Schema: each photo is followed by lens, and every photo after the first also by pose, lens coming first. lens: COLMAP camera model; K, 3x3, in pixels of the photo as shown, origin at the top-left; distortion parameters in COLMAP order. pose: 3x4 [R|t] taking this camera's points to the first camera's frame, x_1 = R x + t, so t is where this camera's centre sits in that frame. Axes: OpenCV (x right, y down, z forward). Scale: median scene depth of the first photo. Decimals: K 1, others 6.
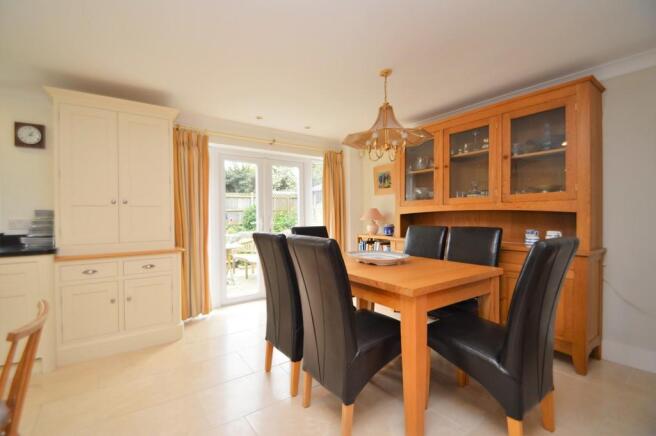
lens RADIAL K [[296.1, 0, 328.0], [0, 296.1, 218.0], [0, 0, 1]] dist [-0.001238, -0.000214]
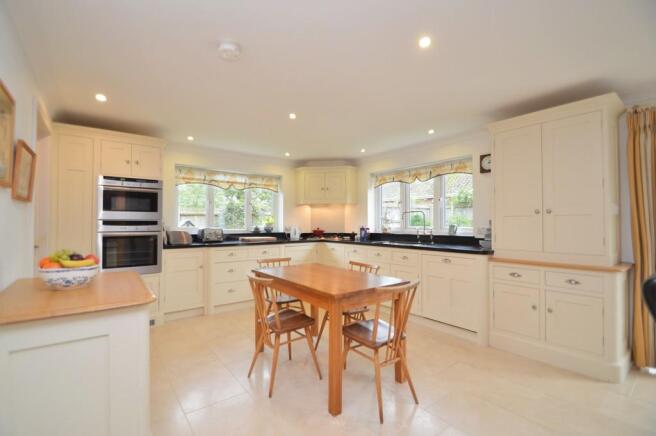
lens RADIAL K [[300.6, 0, 327.6], [0, 300.6, 223.6], [0, 0, 1]] dist [-0.000700, -0.000133]
pose [[0.053510, 0.008081, -0.998535, 0.281651], [-0.011904, 0.999901, 0.007454, -0.012121], [0.998496, 0.011488, 0.053601, 0.218122]]
